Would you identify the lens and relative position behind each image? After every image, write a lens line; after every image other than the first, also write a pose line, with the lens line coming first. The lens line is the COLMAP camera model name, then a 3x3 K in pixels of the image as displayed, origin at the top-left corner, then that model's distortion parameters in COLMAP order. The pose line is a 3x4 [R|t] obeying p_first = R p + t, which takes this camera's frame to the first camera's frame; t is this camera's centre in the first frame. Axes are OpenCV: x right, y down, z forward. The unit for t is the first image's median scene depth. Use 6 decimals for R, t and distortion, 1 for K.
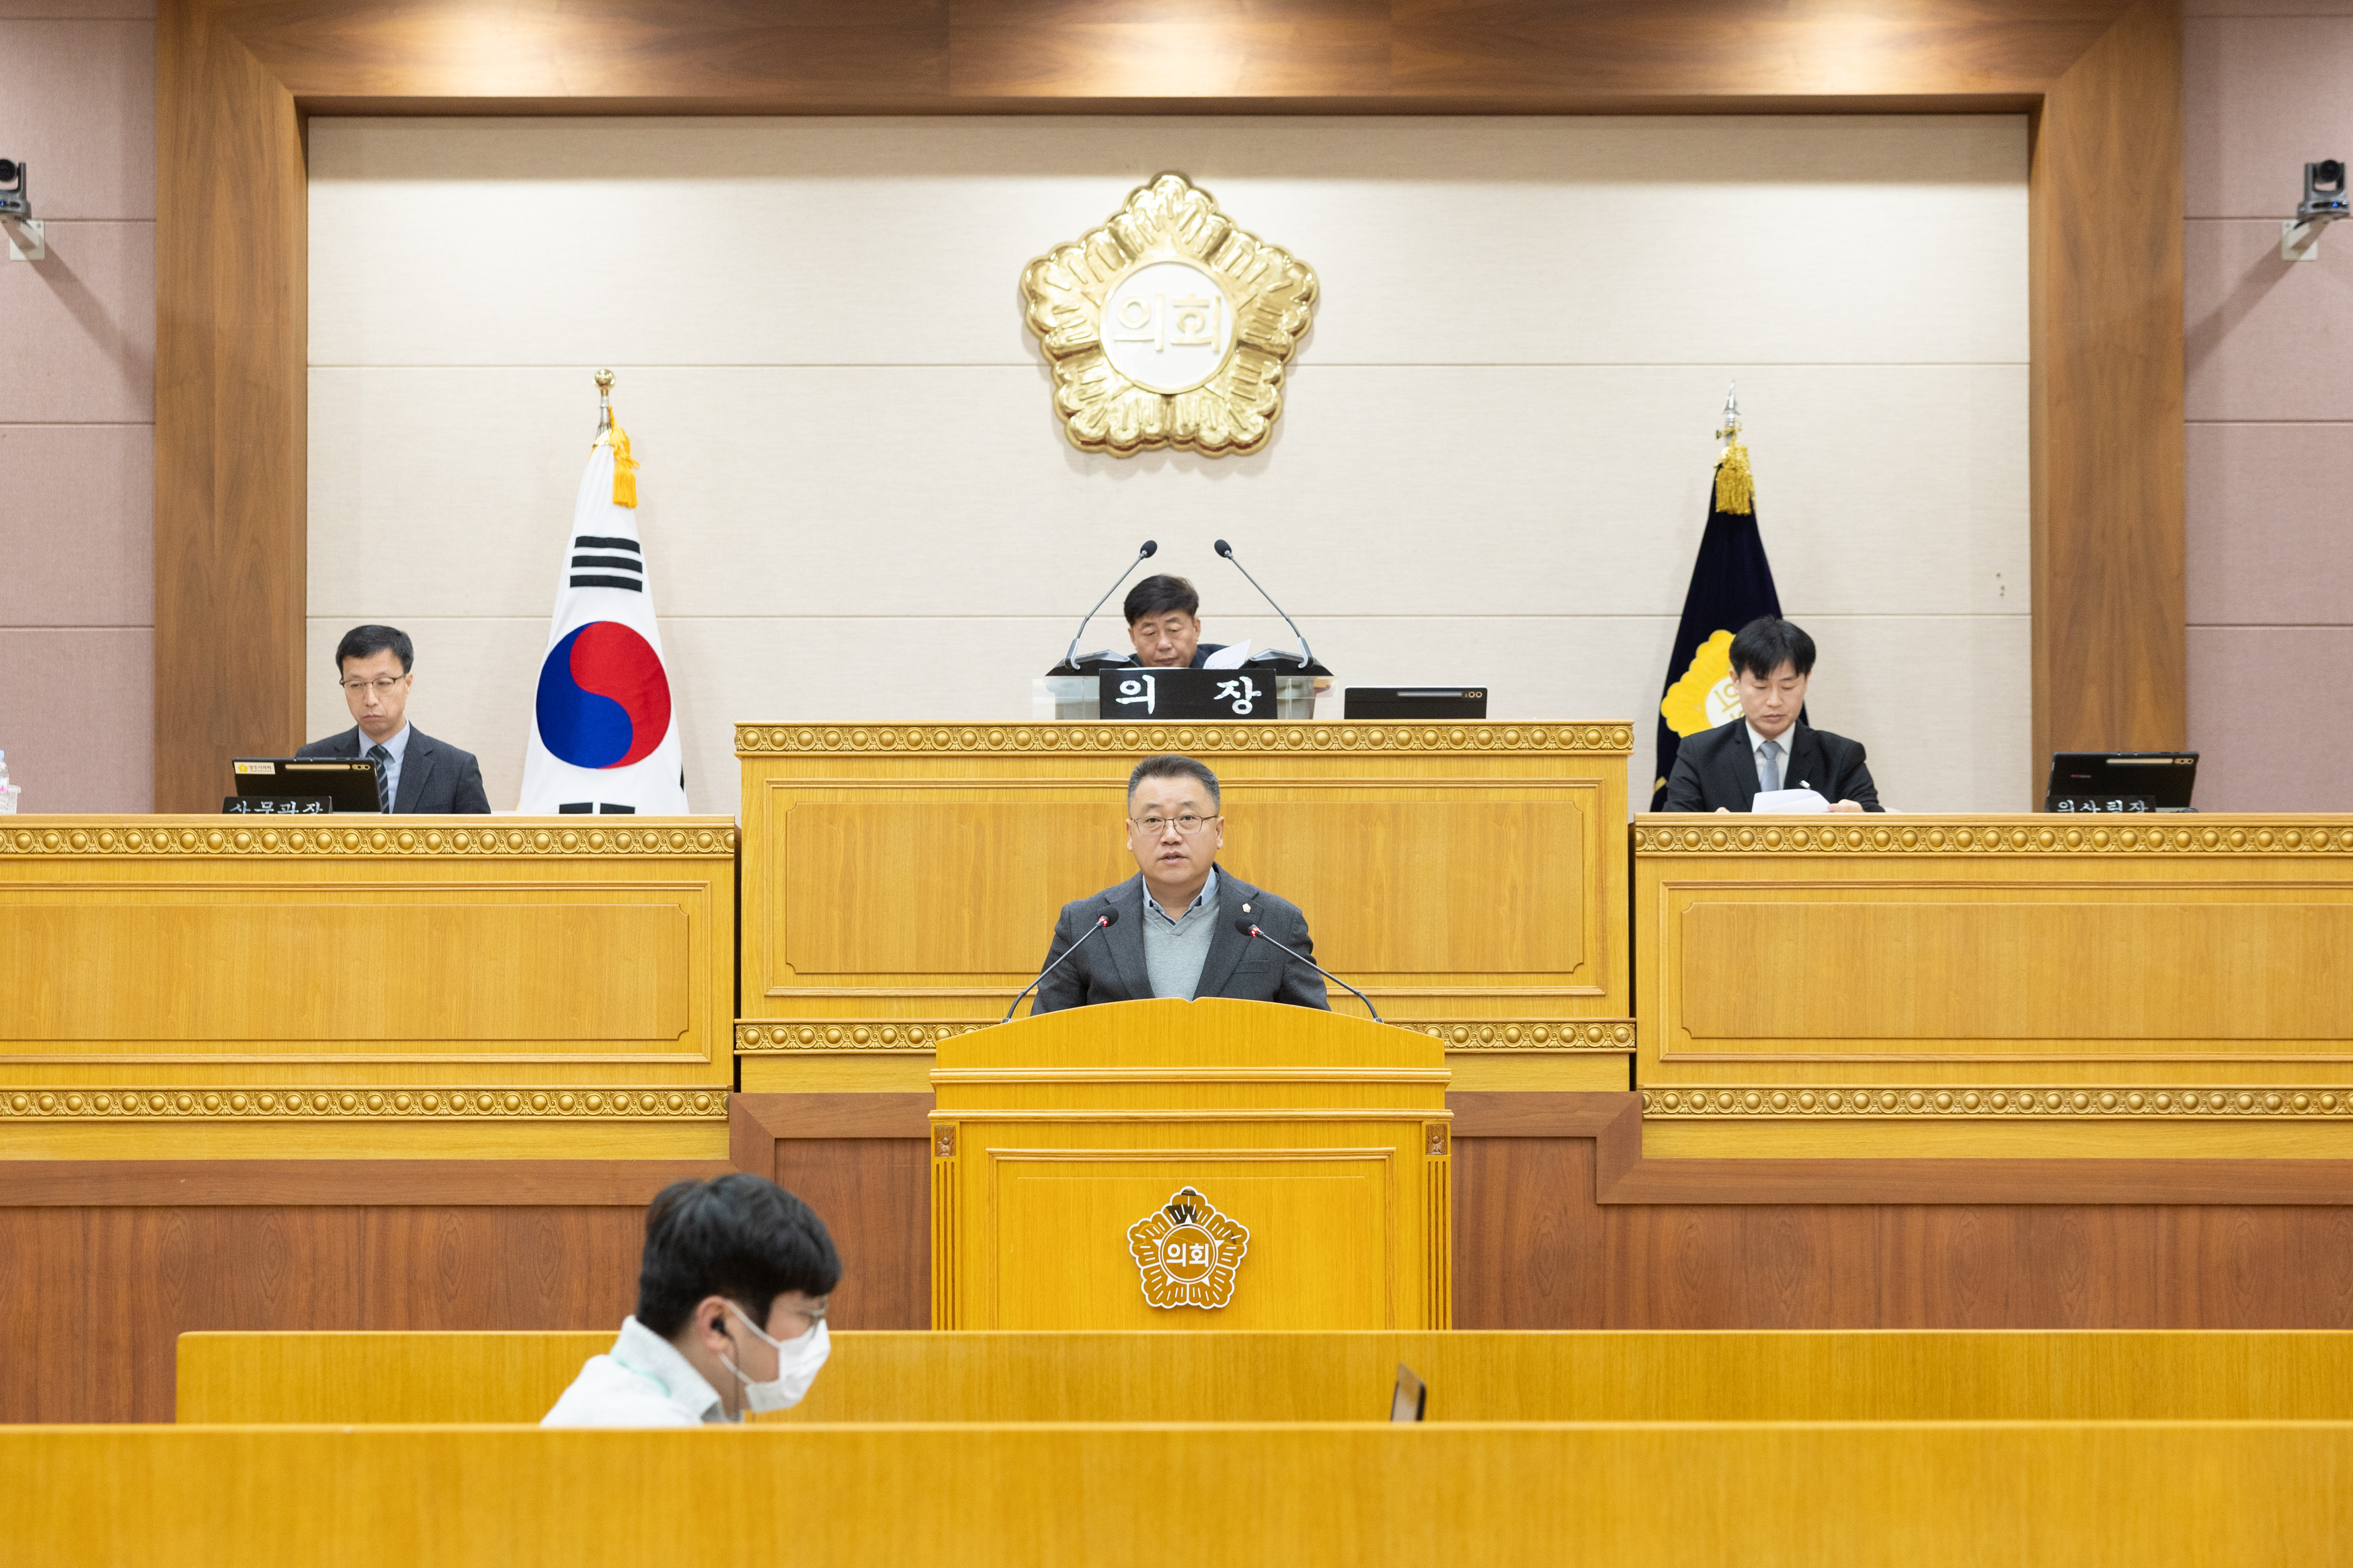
lens RADIAL K [[4037.2, 0, 1113.4], [0, 4037.2, 970.0], [0, 0, 1]] dist [0.016573, 0.087002]
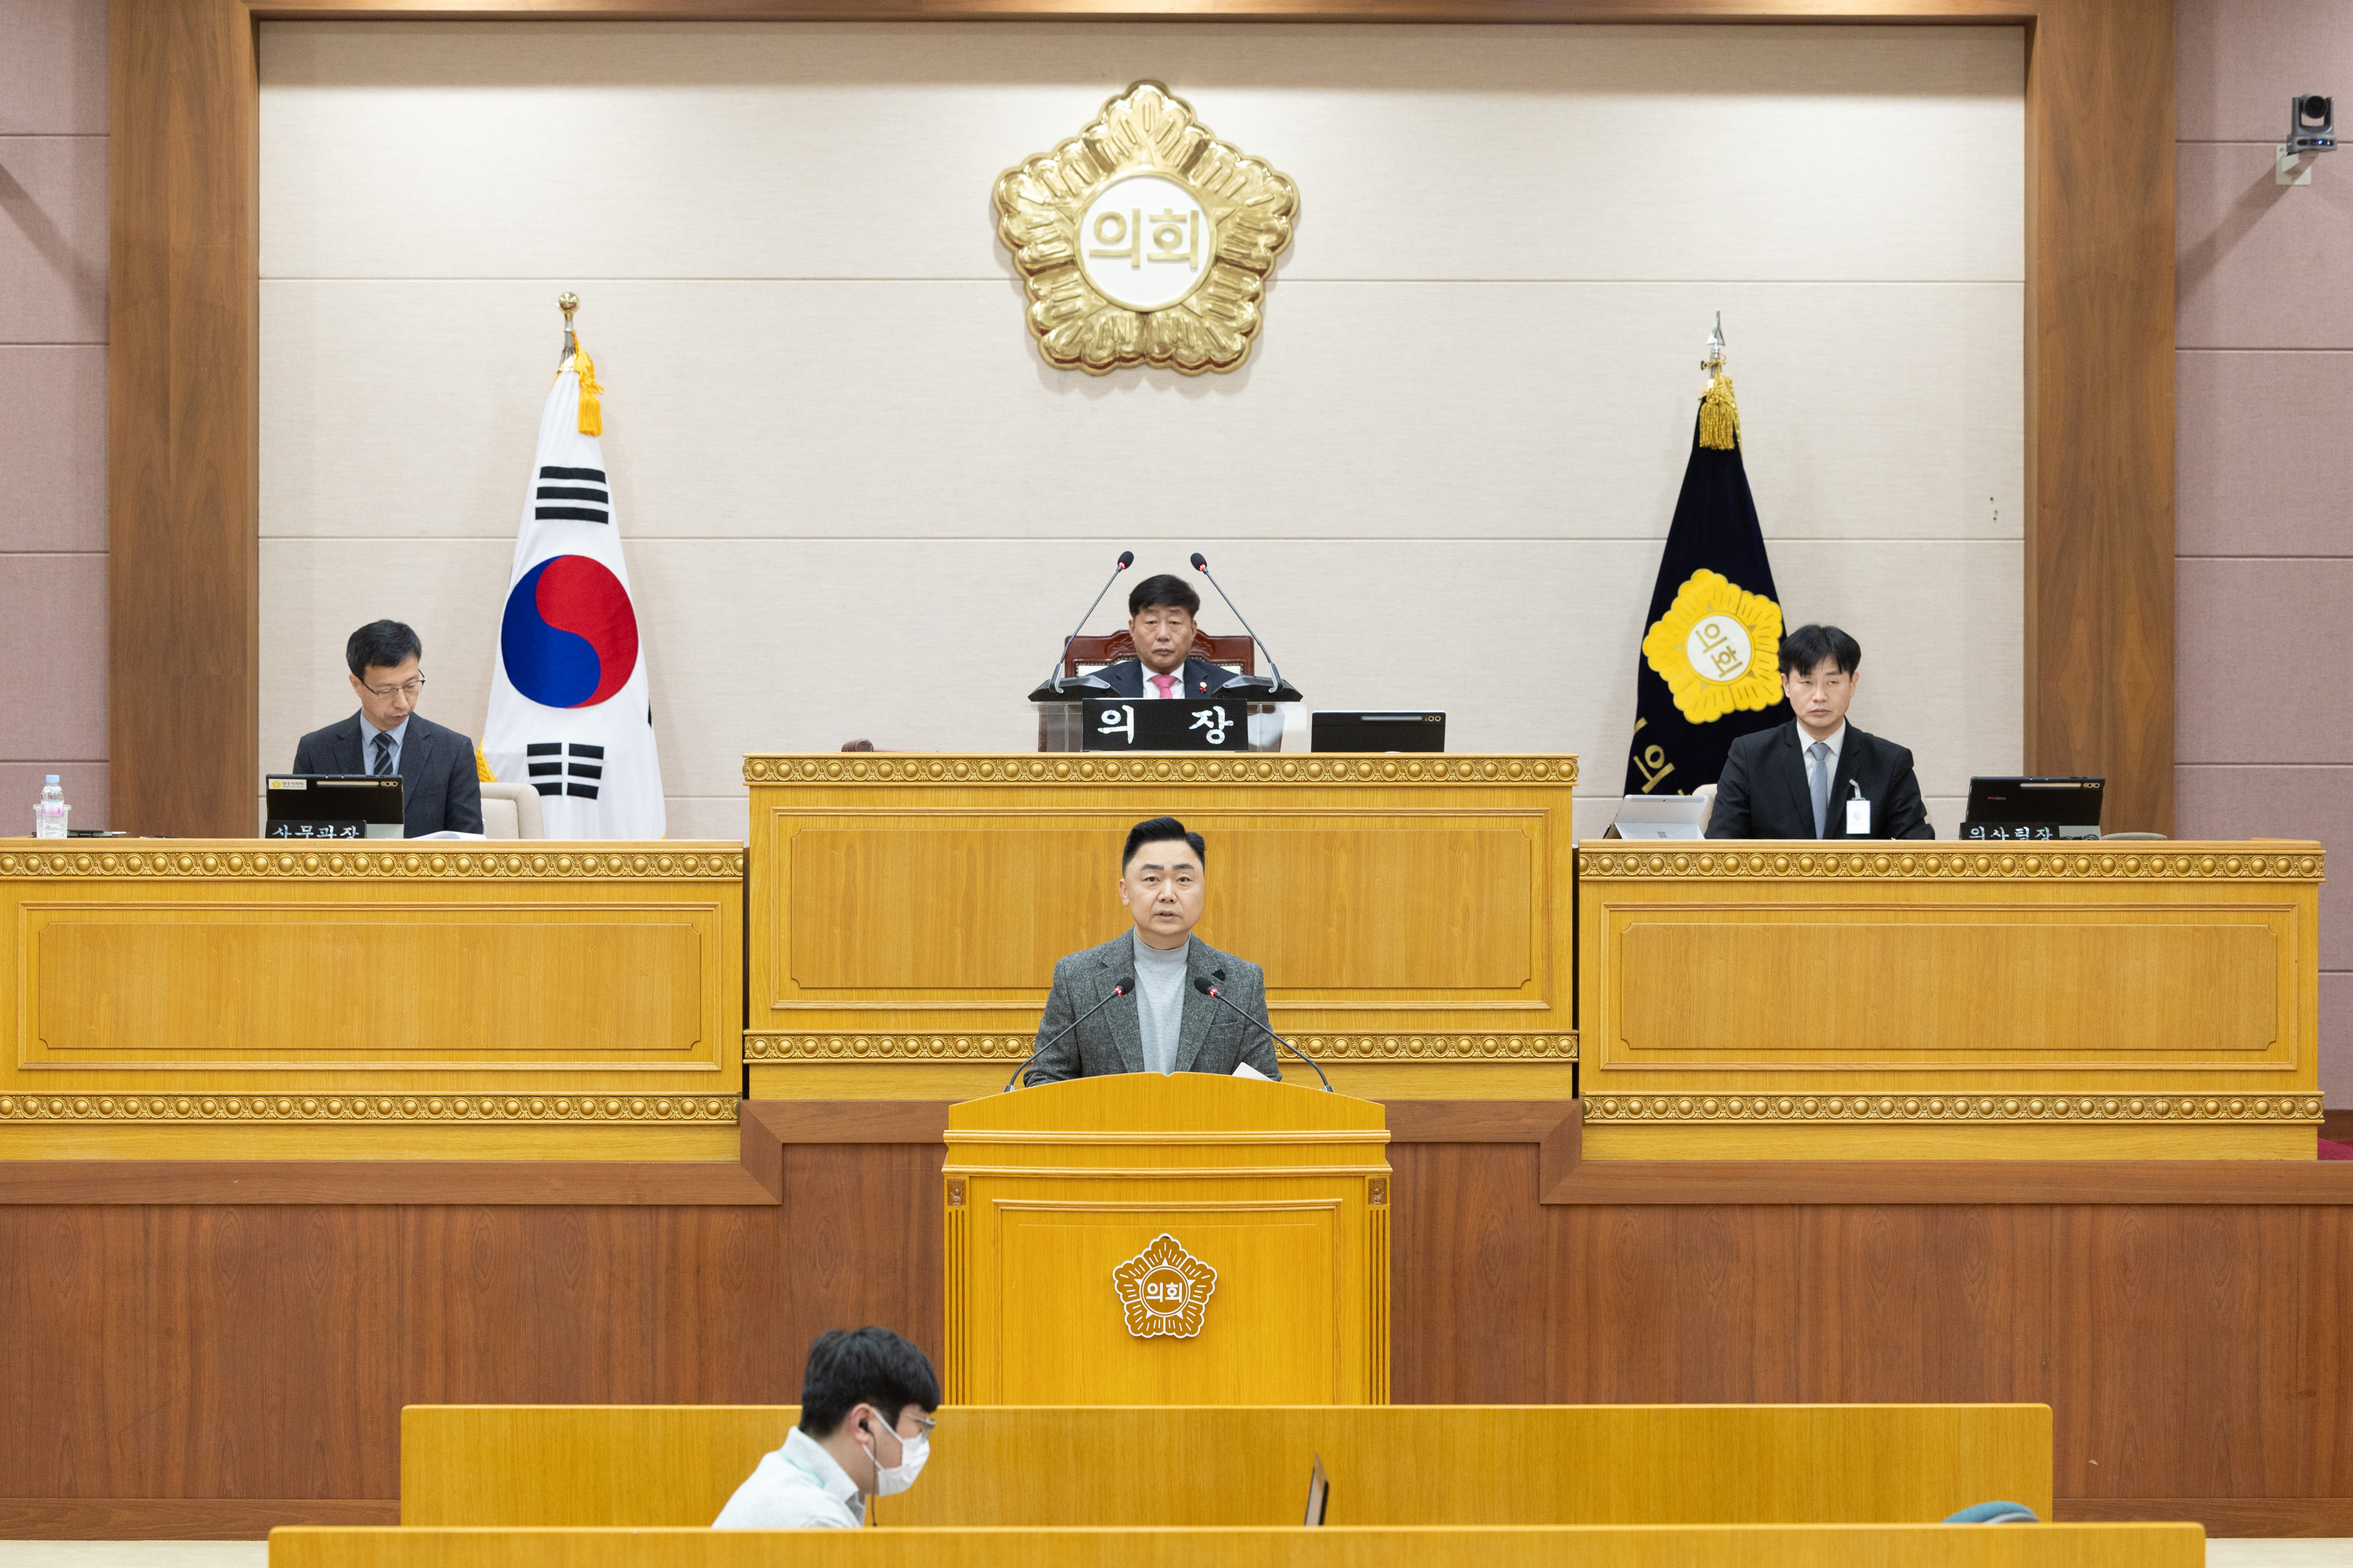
lens RADIAL K [[5620.2, 0, 1176.5], [0, 5620.2, 784.0], [0, 0, 1]] dist [-0.026235, -0.535897]
pose [[0.999758, 0.002255, 0.021903, -0.011245], [-0.003059, 0.999321, 0.036726, -0.108808], [-0.021805, -0.036784, 0.999085, -0.497194]]
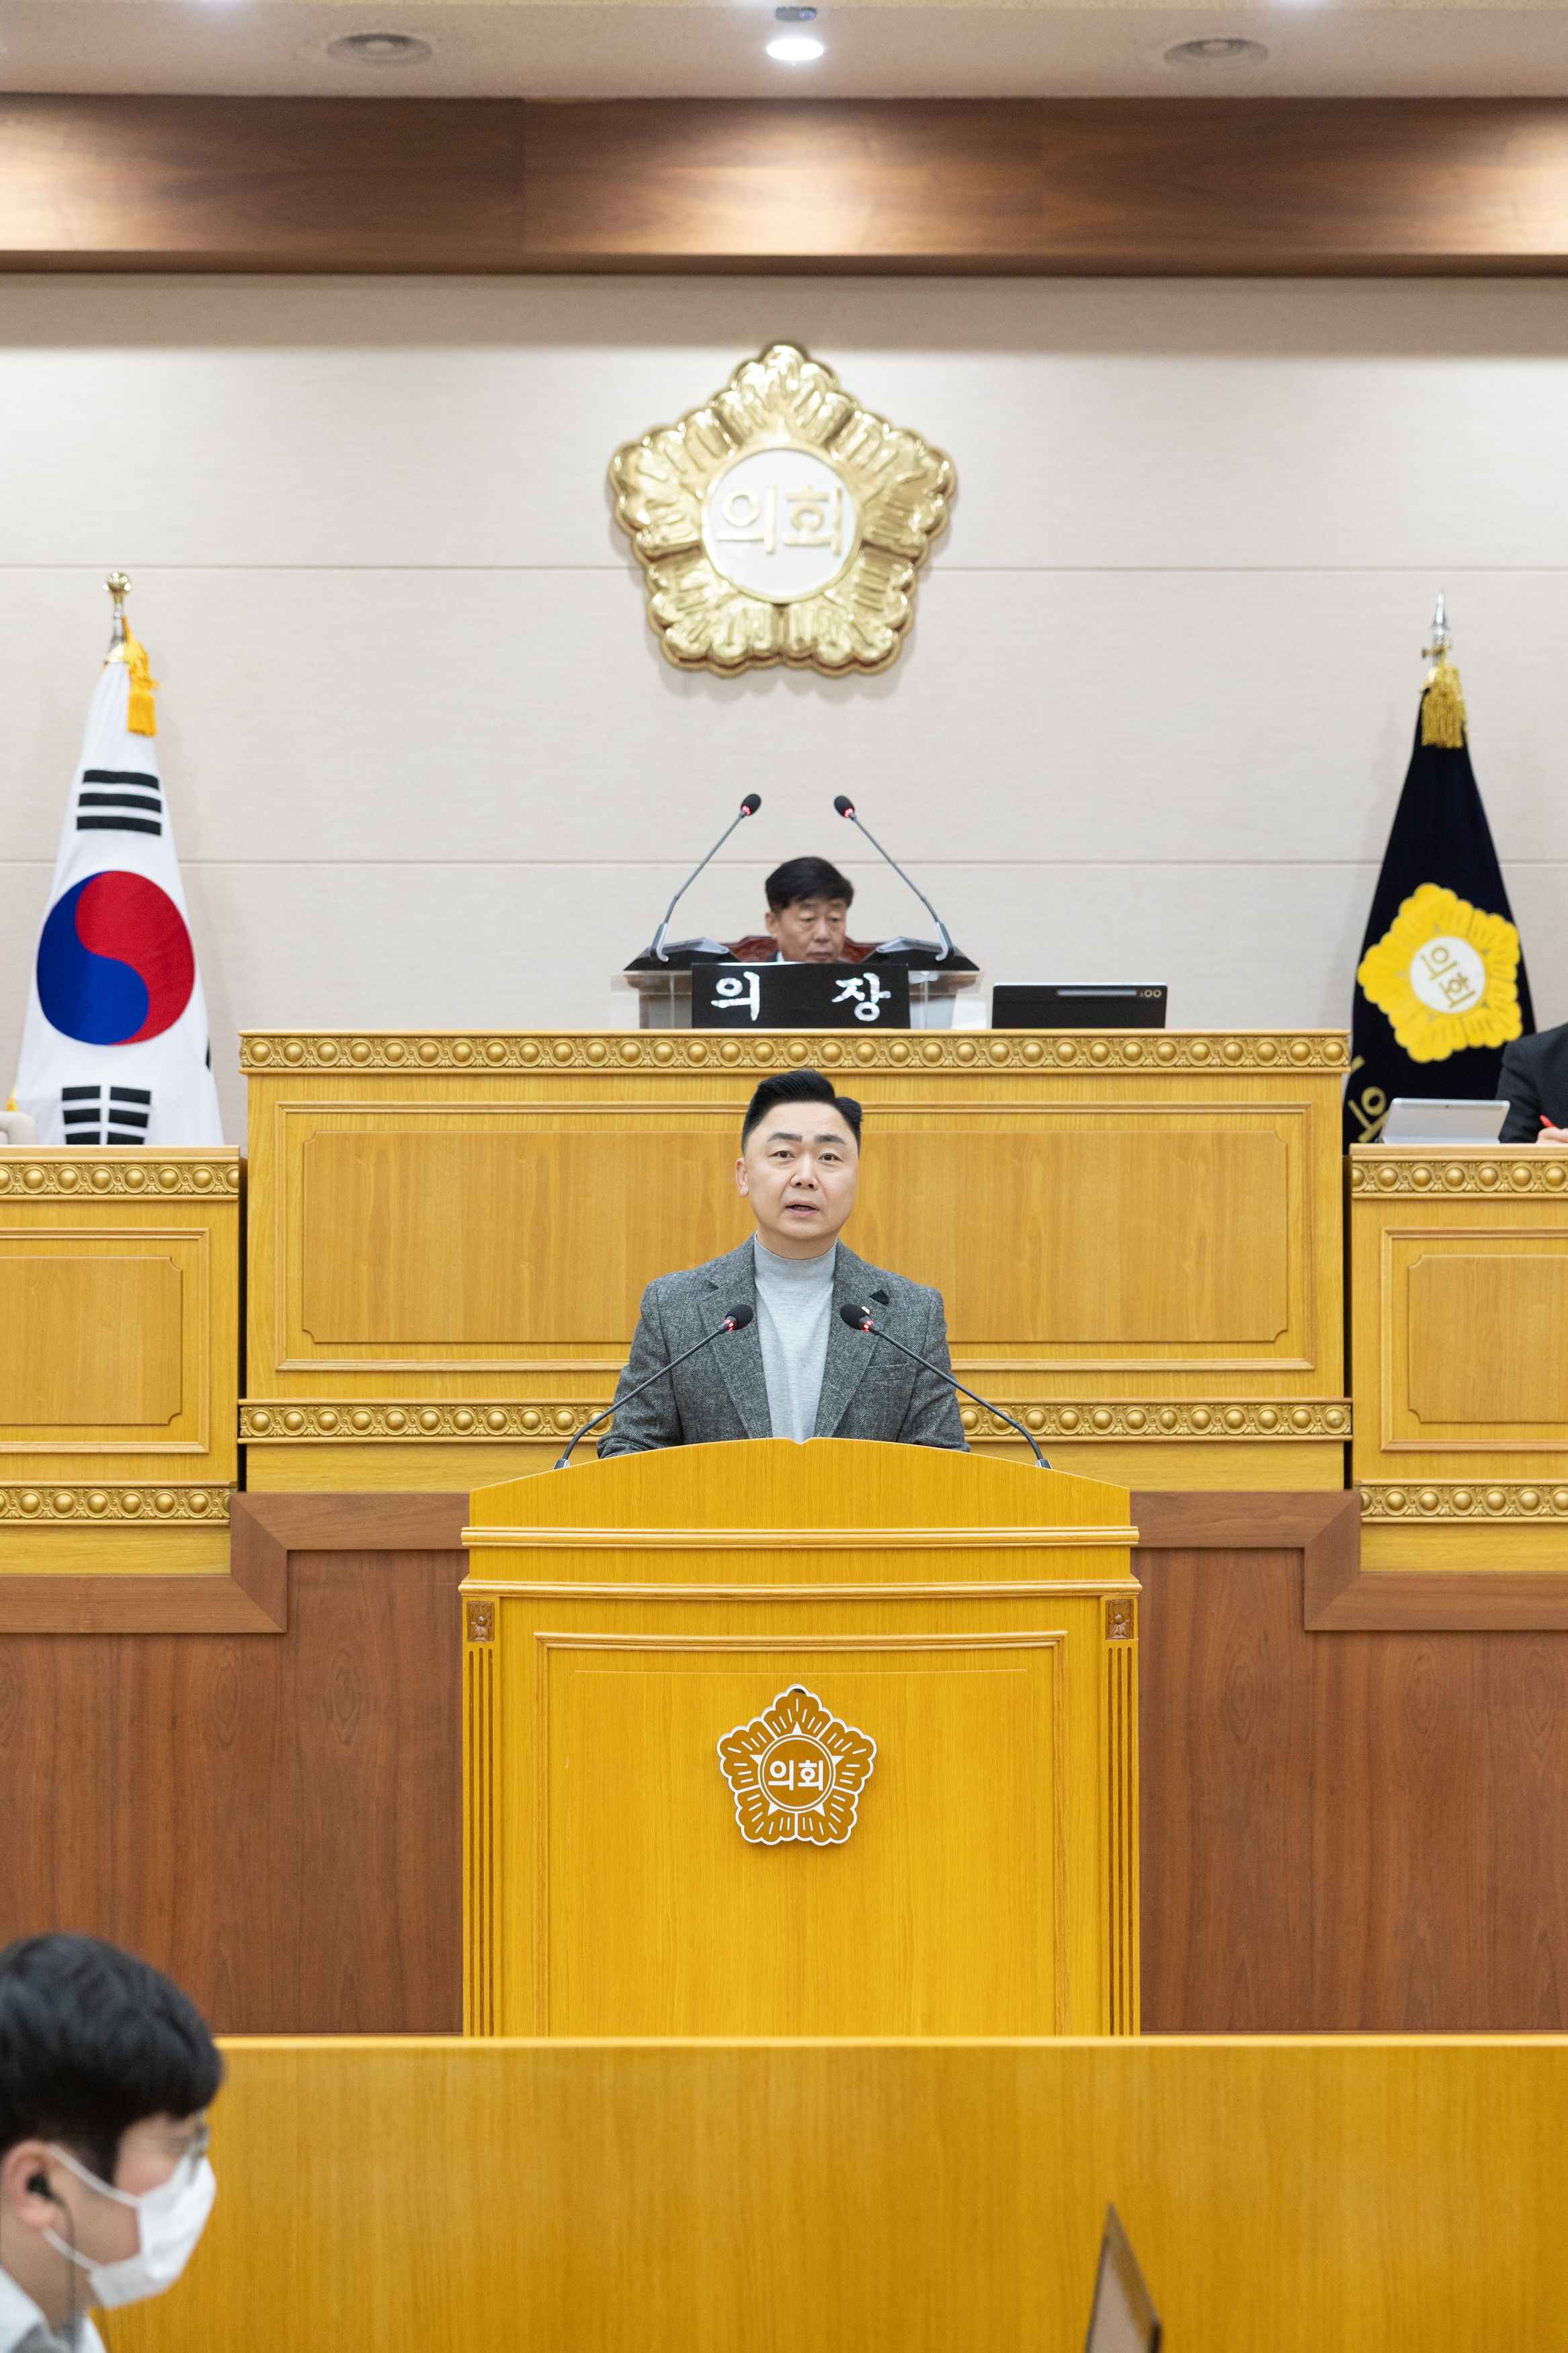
lens RADIAL K [[4129.0, 0, 784.0], [0, 4129.0, 1176.5], [0, 0, 1]] dist [0.030538, 0.159745]
pose [[0.999923, 0.000951, 0.012358, 0.005018], [-0.001053, 0.999966, 0.008200, -0.039278], [-0.012350, -0.008213, 0.999890, 0.171955]]
